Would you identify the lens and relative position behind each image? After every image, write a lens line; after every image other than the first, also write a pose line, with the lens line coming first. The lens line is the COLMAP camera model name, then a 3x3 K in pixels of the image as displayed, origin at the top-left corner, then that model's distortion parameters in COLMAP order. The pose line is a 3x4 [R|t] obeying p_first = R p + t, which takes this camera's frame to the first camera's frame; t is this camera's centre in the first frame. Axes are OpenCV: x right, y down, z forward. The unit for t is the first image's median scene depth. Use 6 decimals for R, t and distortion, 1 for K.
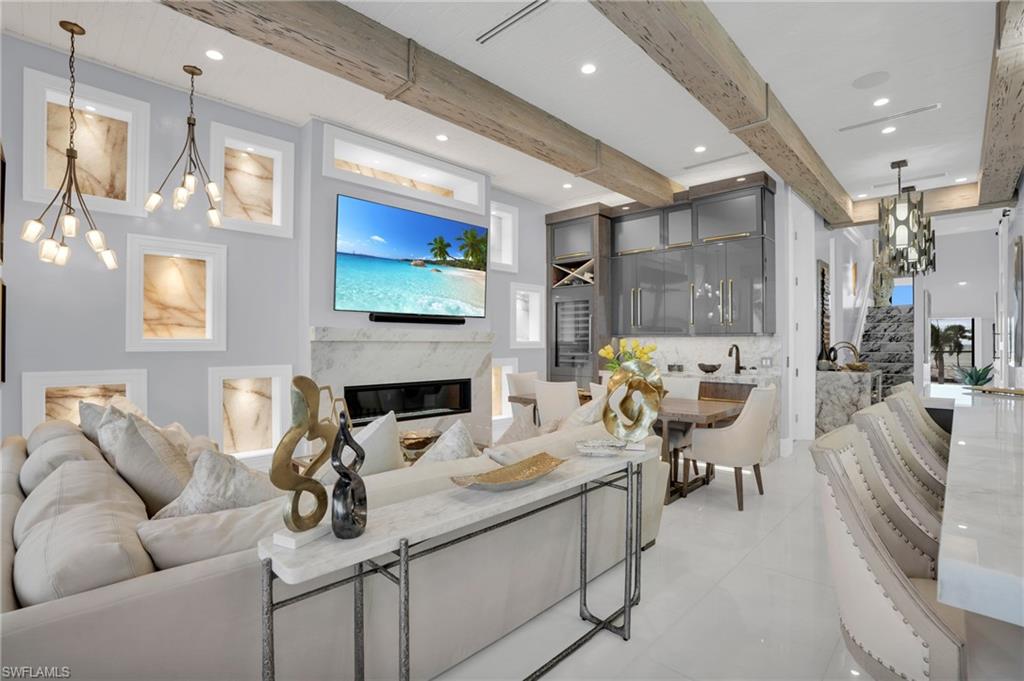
lens RADIAL K [[477.9, 0, 512.8], [0, 477.9, 345.4], [0, 0, 1]] dist [-0.063508, 0.021721]
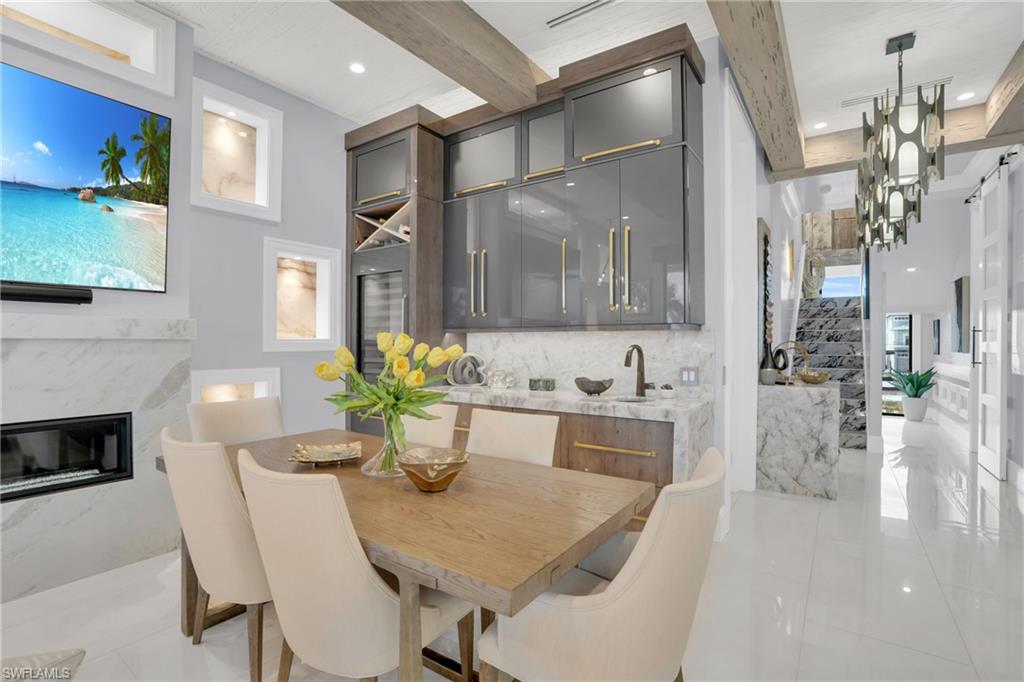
lens RADIAL K [[477.9, 0, 510.0], [0, 477.9, 345.7], [0, 0, 1]] dist [-0.063508, 0.021721]
pose [[0.988388, 0.000185, 0.151954, 0.232248], [-0.000499, 0.999998, 0.002030, -0.002316], [-0.151953, -0.002082, 0.988385, 0.454063]]
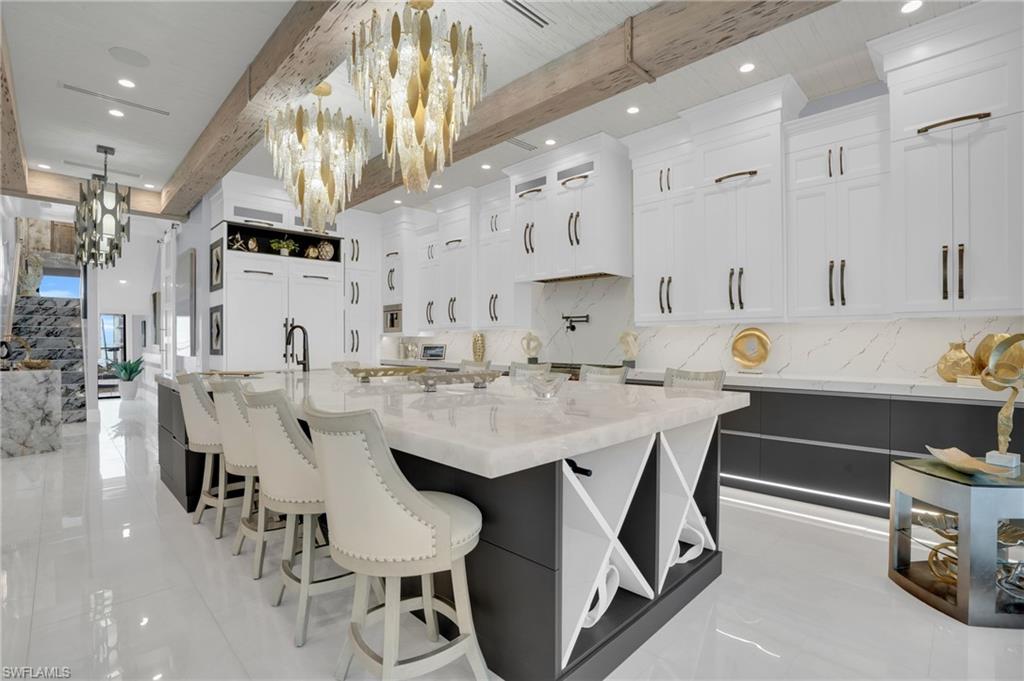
lens RADIAL K [[477.9, 0, 519.5], [0, 477.9, 343.4], [0, 0, 1]] dist [-0.063508, 0.021721]
pose [[0.012290, -0.006098, 0.999906, -0.101579], [0.005771, 0.999965, 0.006027, 0.009013], [-0.999908, 0.005697, 0.012324, 0.114606]]
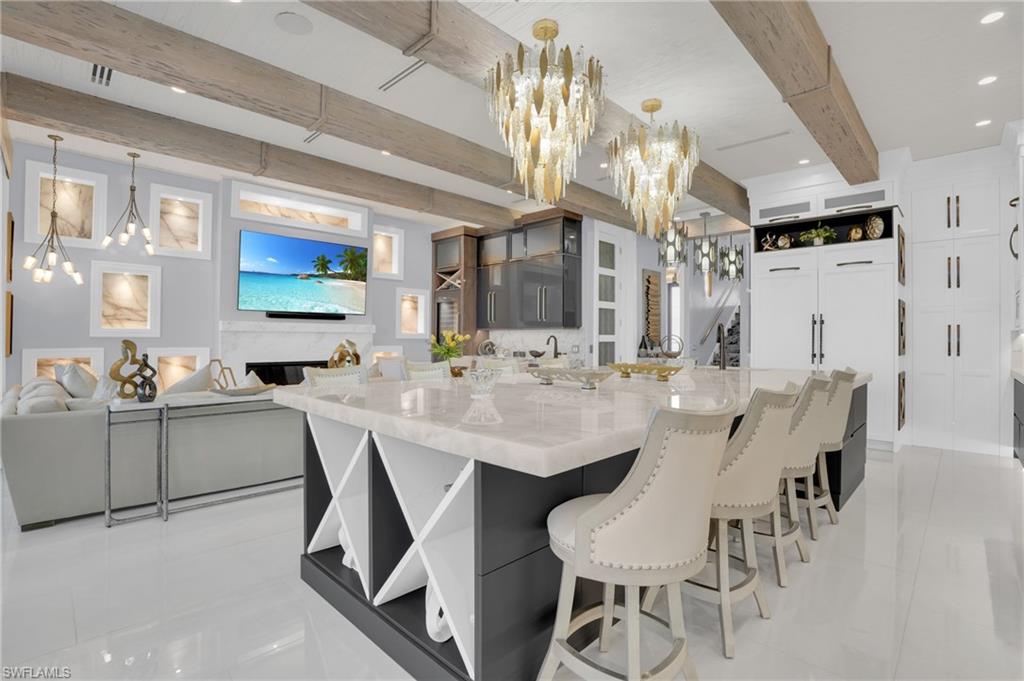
lens RADIAL K [[477.9, 0, 511.5], [0, 477.9, 336.7], [0, 0, 1]] dist [-0.063508, 0.021721]
pose [[0.999978, 0.004315, -0.005134, 0.360118], [-0.004357, 0.999957, -0.008242, 0.012397], [0.005099, 0.008264, 0.999953, -0.329491]]
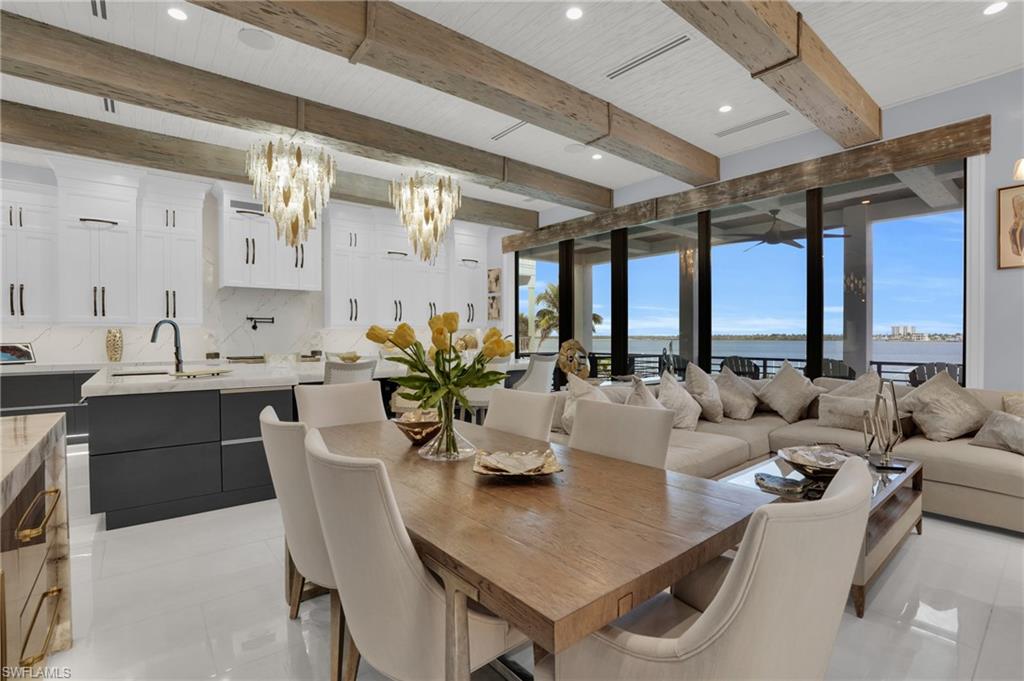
lens RADIAL K [[477.9, 0, 491.6], [0, 477.9, 340.3], [0, 0, 1]] dist [-0.063508, 0.021721]
pose [[-0.987884, 0.001995, 0.155180, 0.120159], [0.003801, 0.999928, 0.011346, 0.006281], [-0.155146, 0.011799, -0.987821, 1.178764]]
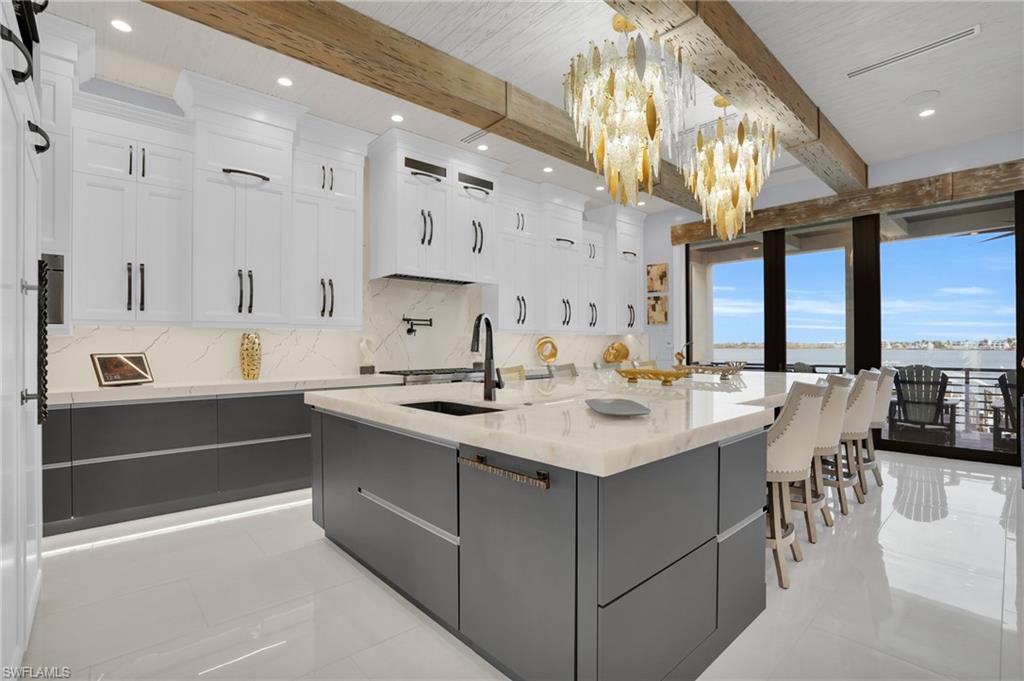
lens RADIAL K [[477.9, 0, 482.5], [0, 477.9, 346.7], [0, 0, 1]] dist [-0.063508, 0.021721]
pose [[-0.995159, 0.002835, 0.098237, 0.716059], [0.003609, 0.999964, 0.007701, 0.006731], [-0.098212, 0.008018, -0.995133, 0.971835]]
